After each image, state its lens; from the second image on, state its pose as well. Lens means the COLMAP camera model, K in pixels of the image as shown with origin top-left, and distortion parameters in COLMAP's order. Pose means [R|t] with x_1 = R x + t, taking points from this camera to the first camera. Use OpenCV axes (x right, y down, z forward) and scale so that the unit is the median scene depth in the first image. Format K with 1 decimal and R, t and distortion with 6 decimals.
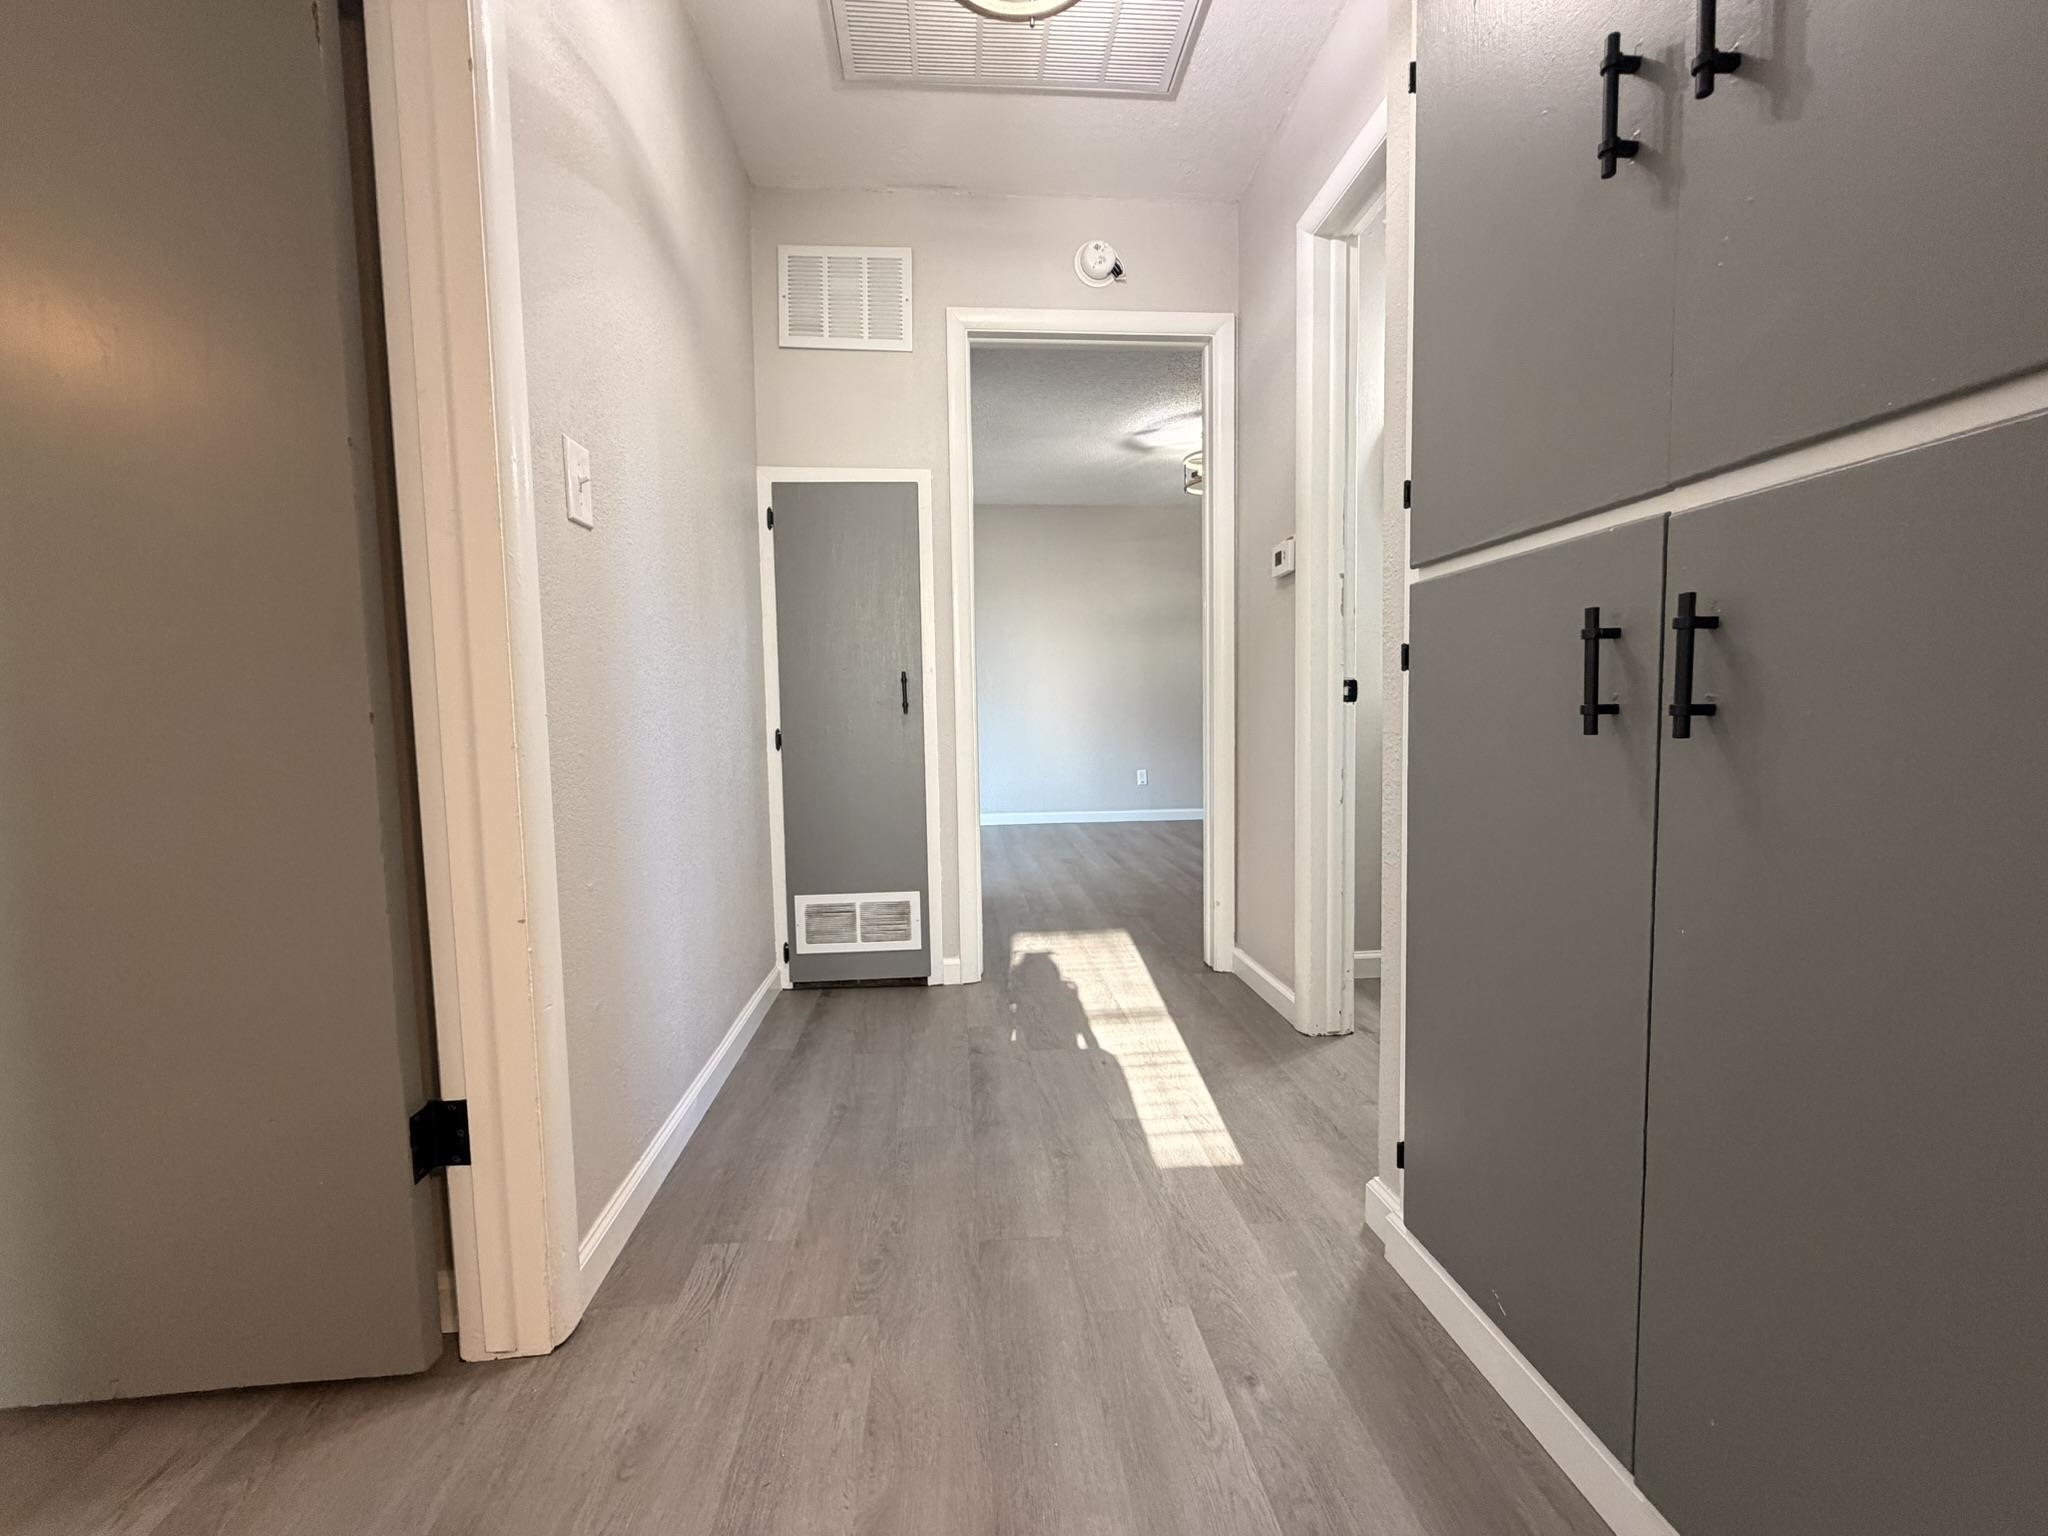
lens RADIAL K [[817.5, 0, 1023.8], [0, 817.5, 767.2], [0, 0, 1]] dist [0.000182, -0.000102]
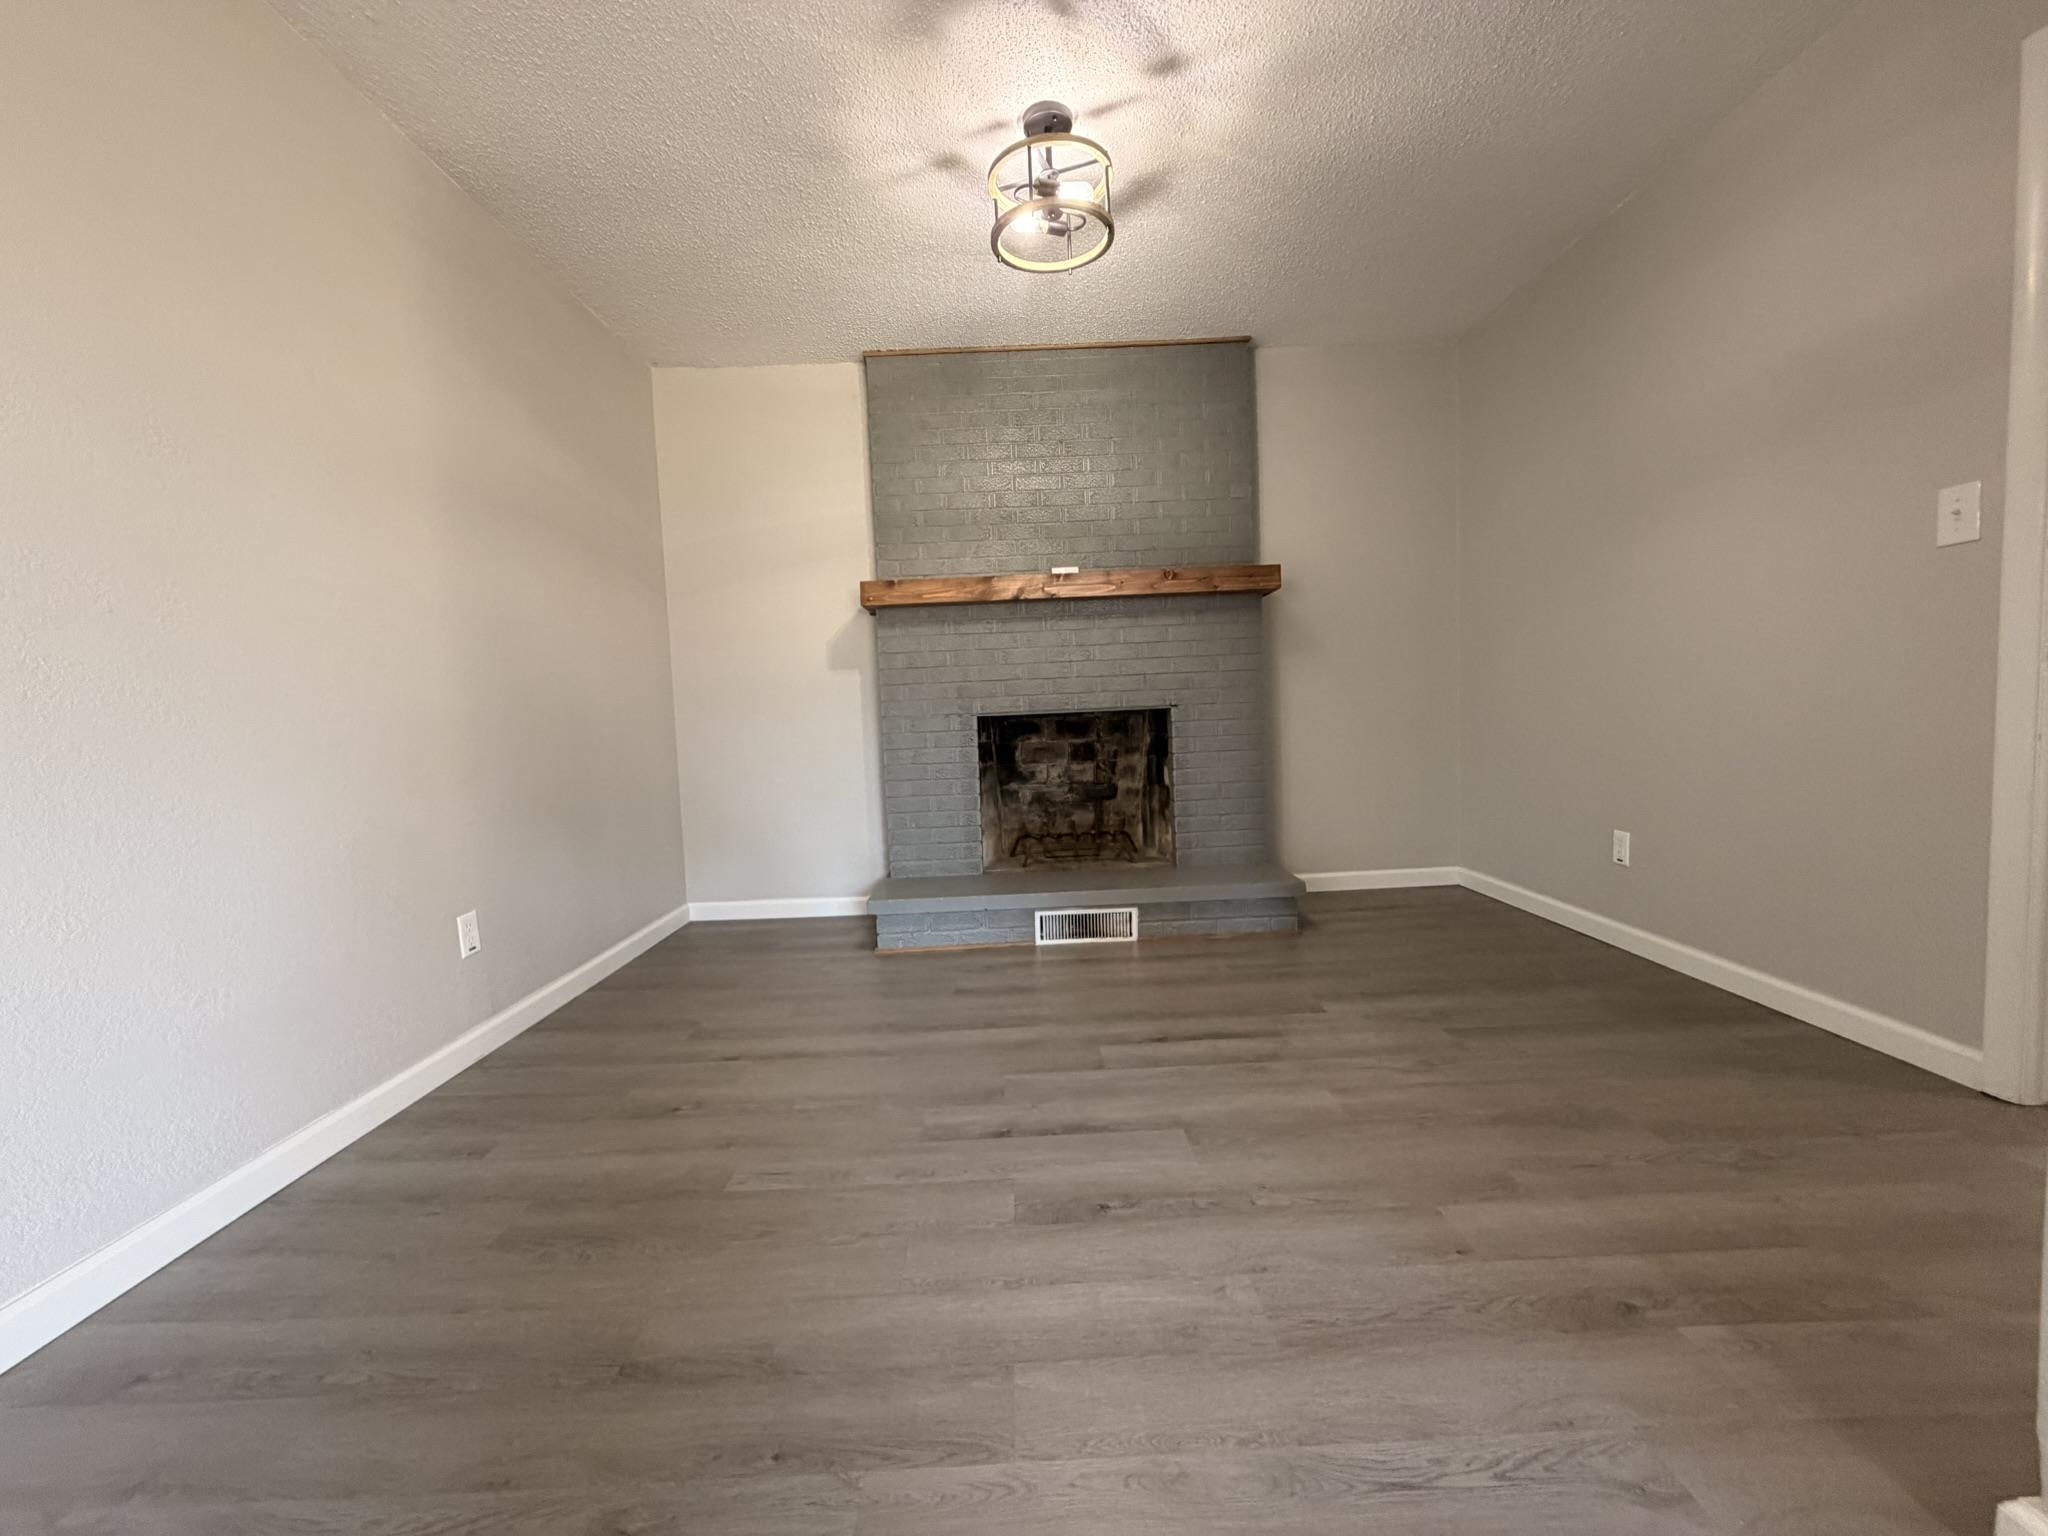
lens RADIAL K [[817.5, 0, 1015.7], [0, 817.5, 766.0], [0, 0, 1]] dist [0.000182, -0.000102]
pose [[0.075209, -0.056150, 0.995586, -0.185284], [0.104610, 0.993348, 0.048122, -0.052060], [-0.991665, 0.100529, 0.080583, 0.756370]]
